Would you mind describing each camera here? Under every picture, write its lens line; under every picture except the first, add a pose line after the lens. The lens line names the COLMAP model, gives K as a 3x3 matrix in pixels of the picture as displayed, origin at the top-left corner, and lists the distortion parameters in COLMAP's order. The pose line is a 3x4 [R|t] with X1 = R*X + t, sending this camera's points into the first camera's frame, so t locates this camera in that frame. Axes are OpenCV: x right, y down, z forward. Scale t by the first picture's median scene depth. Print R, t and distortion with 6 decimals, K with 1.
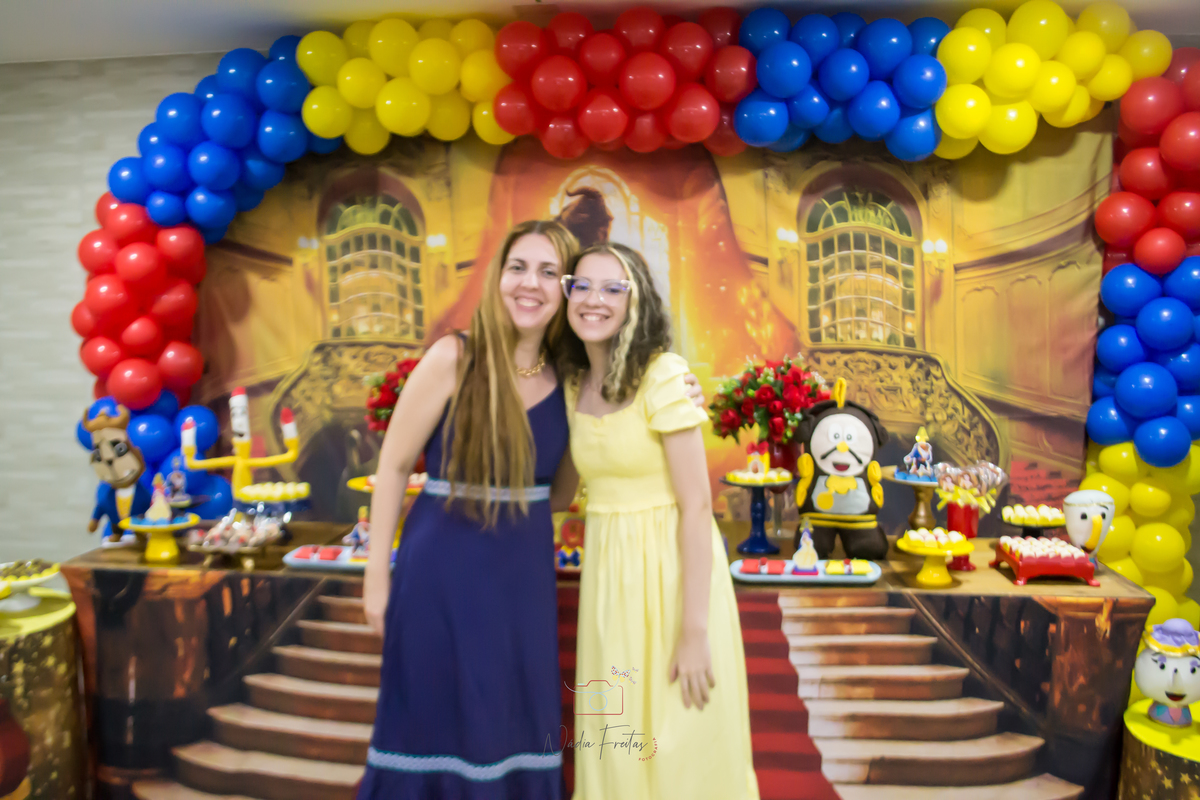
lens RADIAL K [[990.5, 0, 597.2], [0, 990.5, 424.8], [0, 0, 1]] dist [-0.076962, 0.008090]
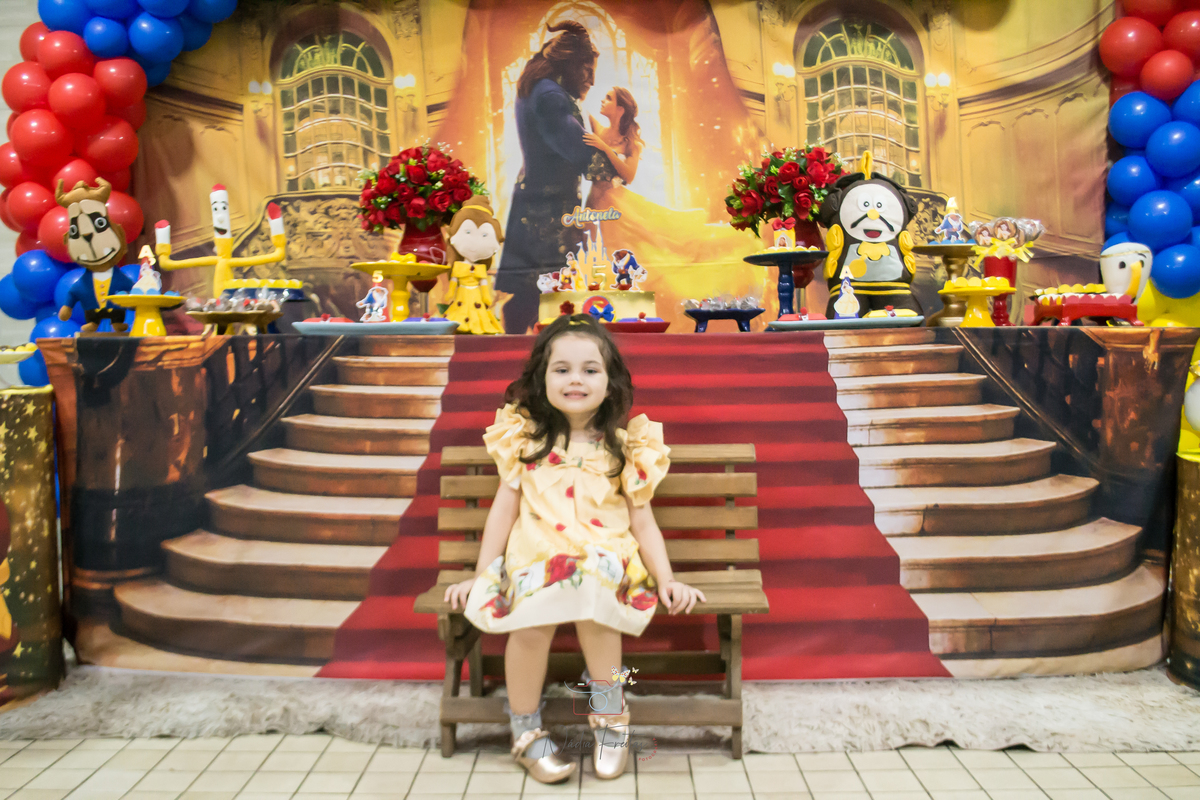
lens RADIAL K [[1142.9, 0, 598.2], [0, 1142.9, 427.0], [0, 0, 1]] dist [-0.064440, -0.001323]
pose [[0.996495, -0.020531, 0.081090, -0.080130], [0.023243, 0.999197, -0.032635, 0.182525], [-0.080355, 0.034406, 0.996172, -0.057373]]
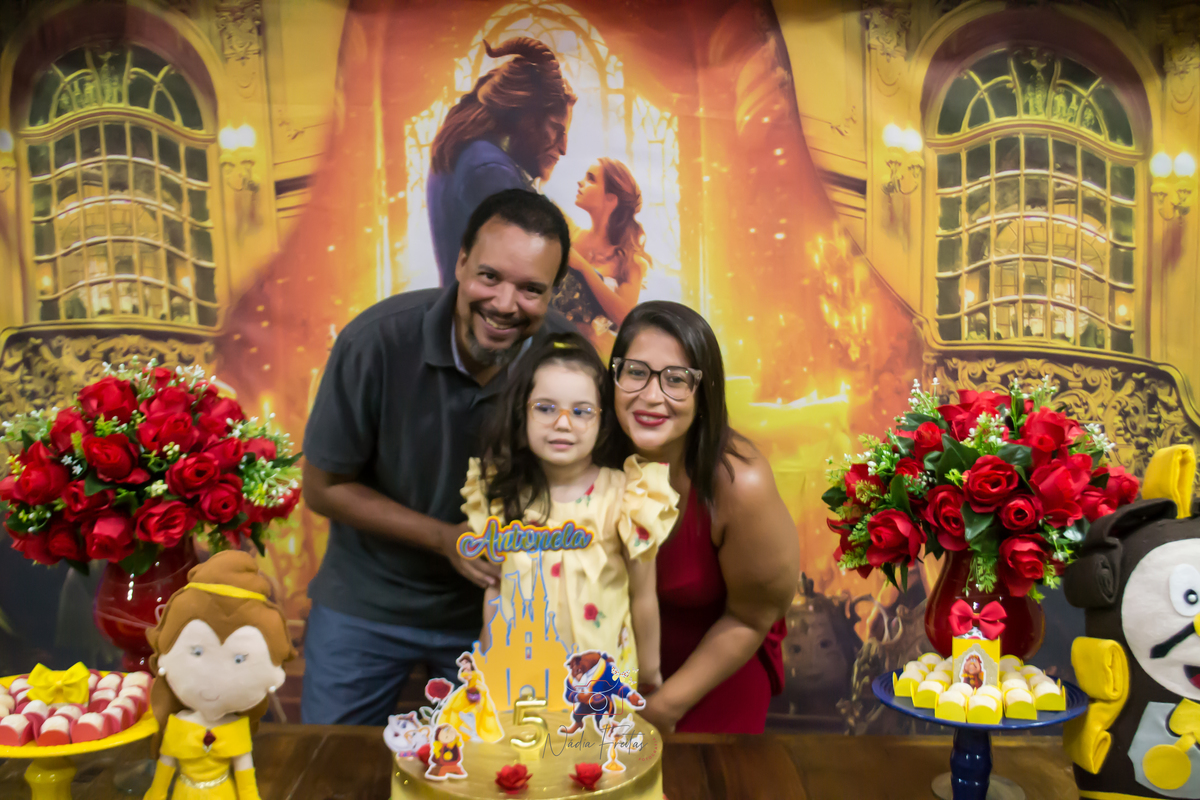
lens RADIAL K [[1135.5, 0, 593.1], [0, 1135.5, 436.9], [0, 0, 1]] dist [-0.055513, 0.006069]
pose [[0.997188, 0.004438, 0.074816, -0.018890], [-0.005796, 0.999822, 0.017945, -0.041060], [-0.074723, -0.018328, 0.997036, 0.405312]]
